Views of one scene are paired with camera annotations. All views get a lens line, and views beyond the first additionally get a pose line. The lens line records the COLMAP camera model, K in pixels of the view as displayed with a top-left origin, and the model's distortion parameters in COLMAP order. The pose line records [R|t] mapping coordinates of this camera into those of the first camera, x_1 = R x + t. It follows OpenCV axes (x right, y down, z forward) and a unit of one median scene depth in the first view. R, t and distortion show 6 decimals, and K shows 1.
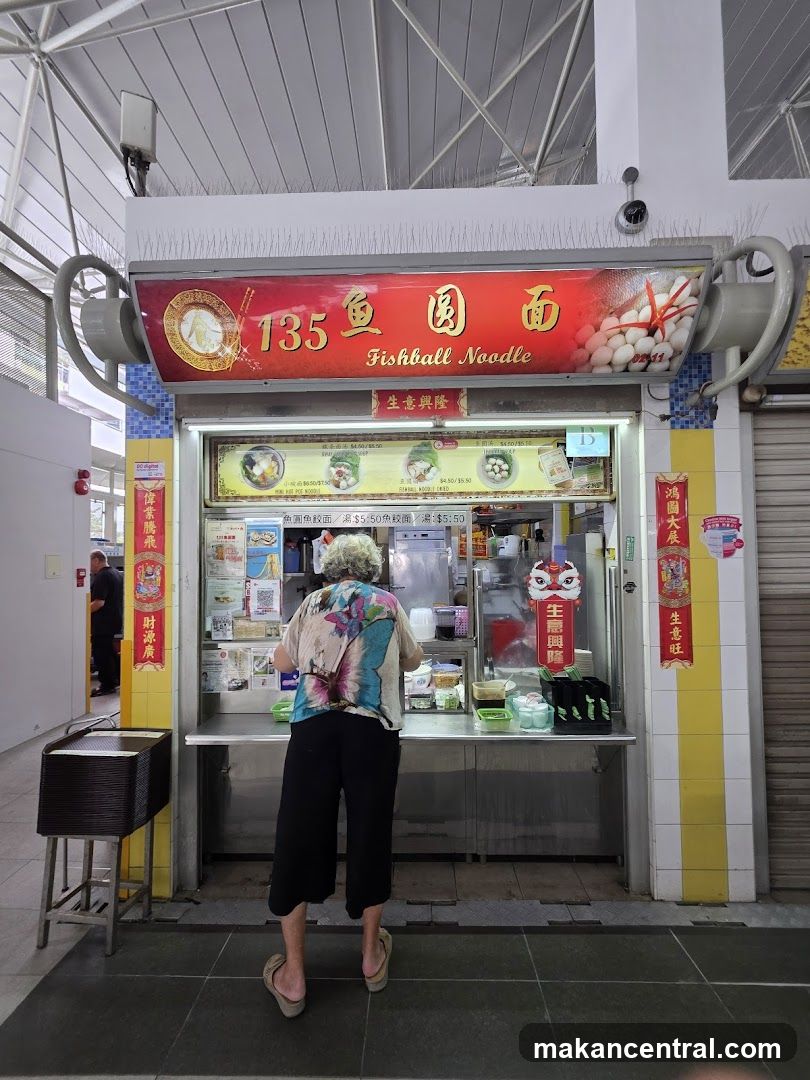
lens RADIAL K [[424.4, 0, 405.2], [0, 424.4, 544.6], [0, 0, 1]] dist [0.002631, 0.000027]
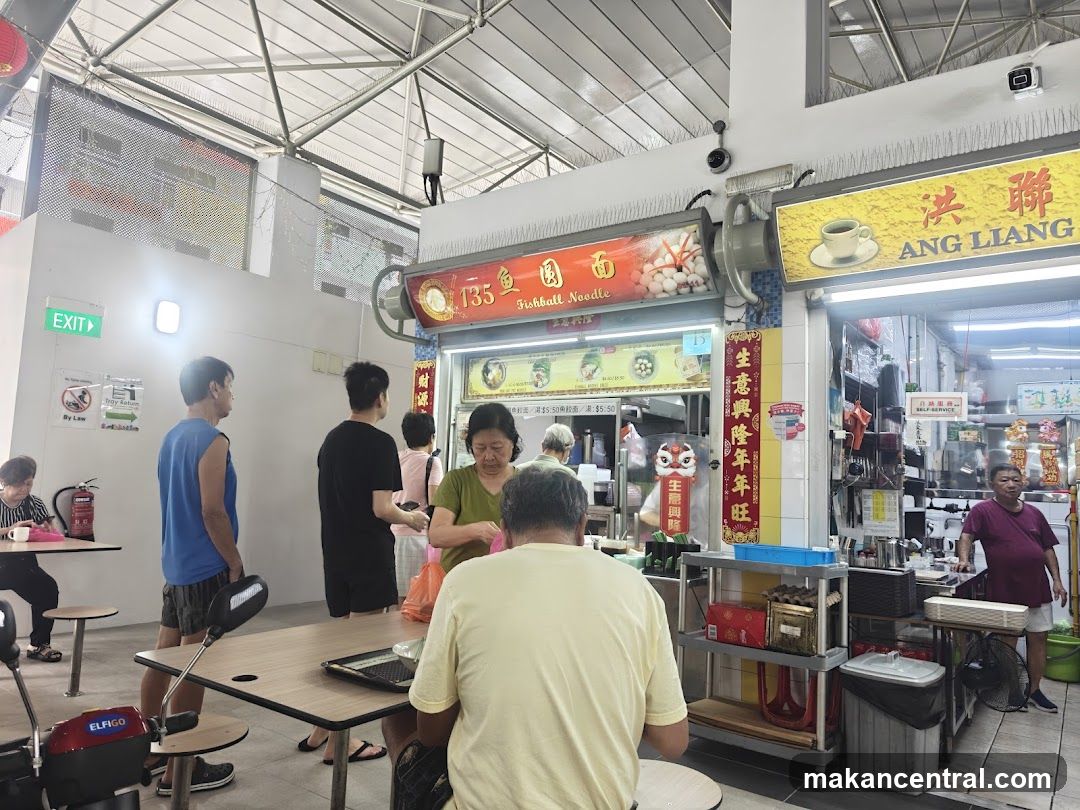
lens RADIAL K [[730.3, 0, 555.4], [0, 730.3, 404.9], [0, 0, 1]] dist [0.020594, -0.000885]
pose [[0.827558, -0.017156, -0.561118, 1.411351], [-0.028066, 0.997019, -0.071877, 0.101063], [0.560678, 0.075231, 0.824609, -1.012501]]
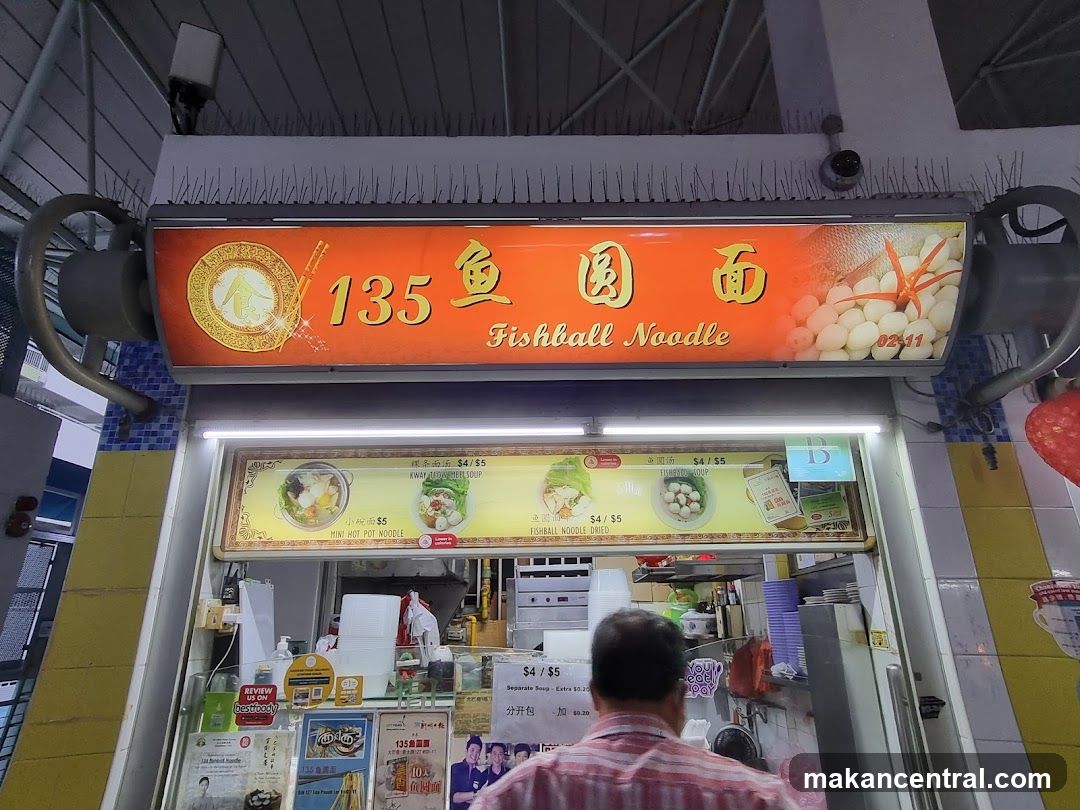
lens RADIAL K [[616.3, 0, 540.6], [0, 616.3, 418.9], [0, 0, 1]] dist [-0.002194, 0.041994]
pose [[0.999622, 0.007651, 0.026424, -0.029110], [0.000412, 0.956275, -0.292468, -0.026637], [-0.027506, 0.292368, 0.955910, 0.096194]]
